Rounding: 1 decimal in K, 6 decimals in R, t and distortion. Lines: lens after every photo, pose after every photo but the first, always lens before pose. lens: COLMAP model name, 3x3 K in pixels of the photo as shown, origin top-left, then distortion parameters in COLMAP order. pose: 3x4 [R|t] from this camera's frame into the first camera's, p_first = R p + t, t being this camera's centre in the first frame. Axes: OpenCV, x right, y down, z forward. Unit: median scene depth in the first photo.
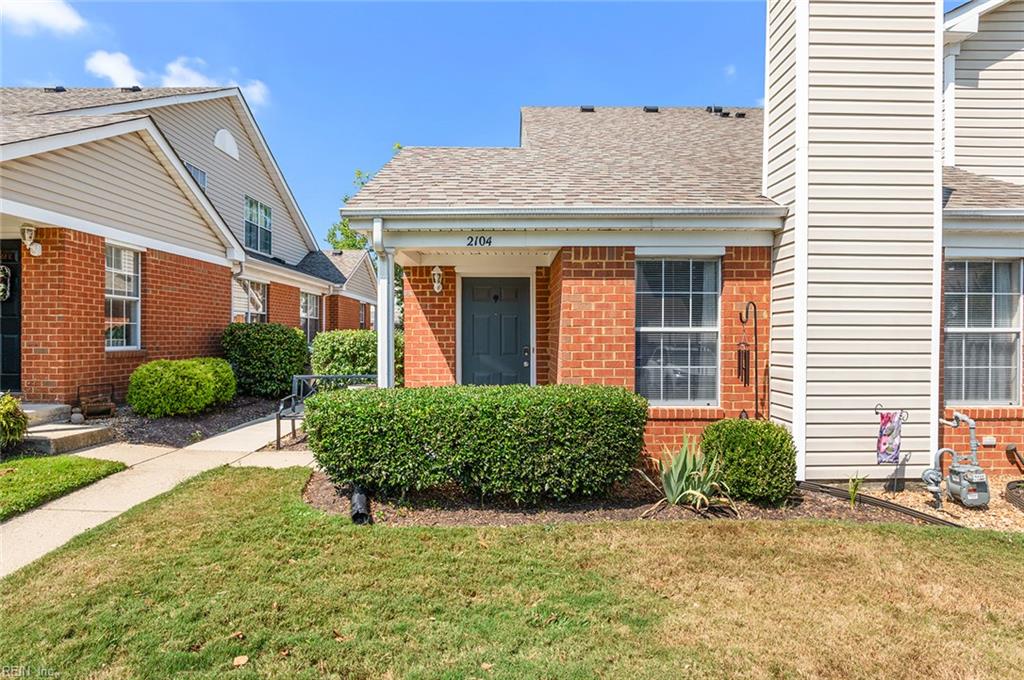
lens RADIAL K [[551.8, 0, 513.0], [0, 551.8, 342.0], [0, 0, 1]] dist [-0.013129, 0.000894]
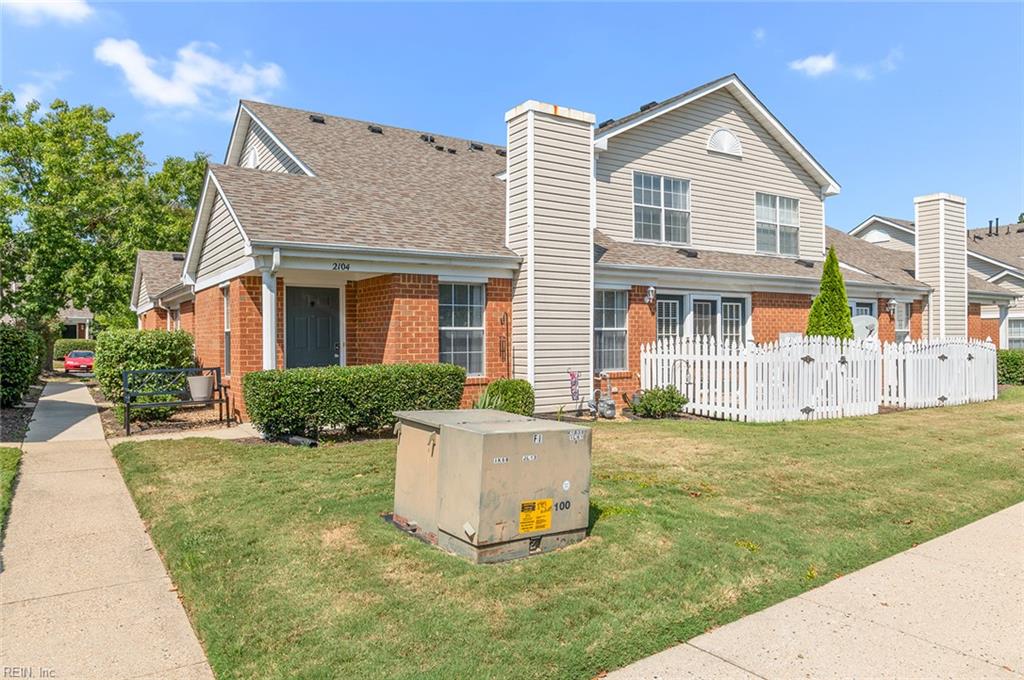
lens RADIAL K [[675.4, 0, 512.7], [0, 675.4, 345.4], [0, 0, 1]] dist [0.033386, -0.011135]
pose [[0.842026, -0.010411, 0.539336, -0.632529], [0.012089, 0.999927, 0.000429, 0.026799], [-0.539301, 0.006159, 0.842091, -0.719420]]
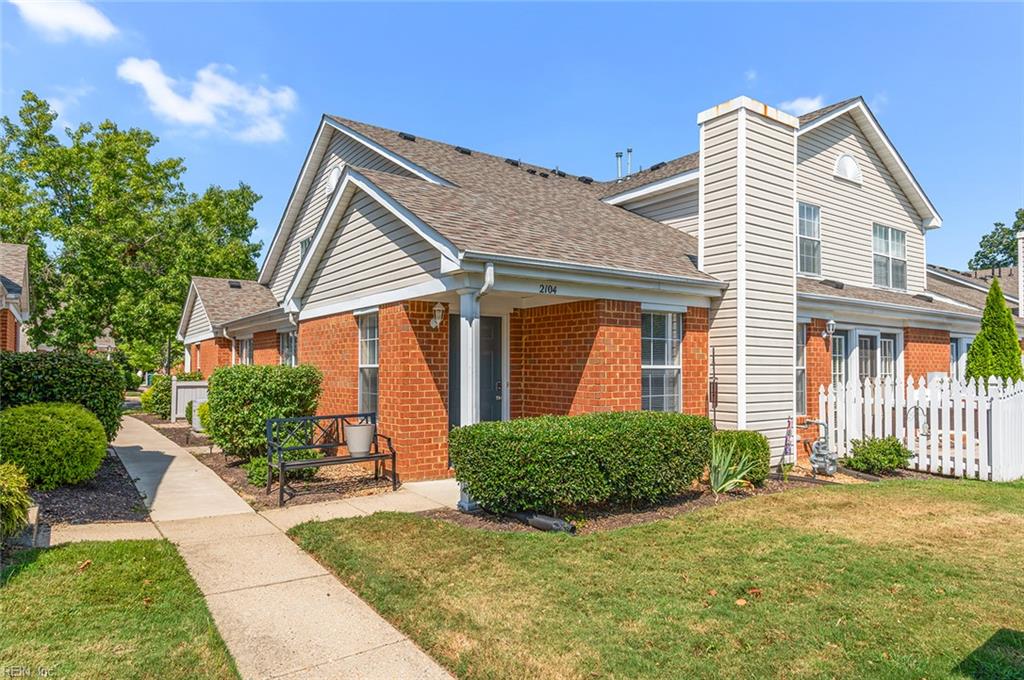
lens RADIAL K [[614.6, 0, 514.2], [0, 614.6, 362.3], [0, 0, 1]] dist [0.028868, 0.000636]
pose [[0.817684, 0.007680, 0.575617, -0.840902], [0.004117, 0.999807, -0.019188, -0.007534], [-0.575653, 0.018060, 0.817494, 0.003687]]
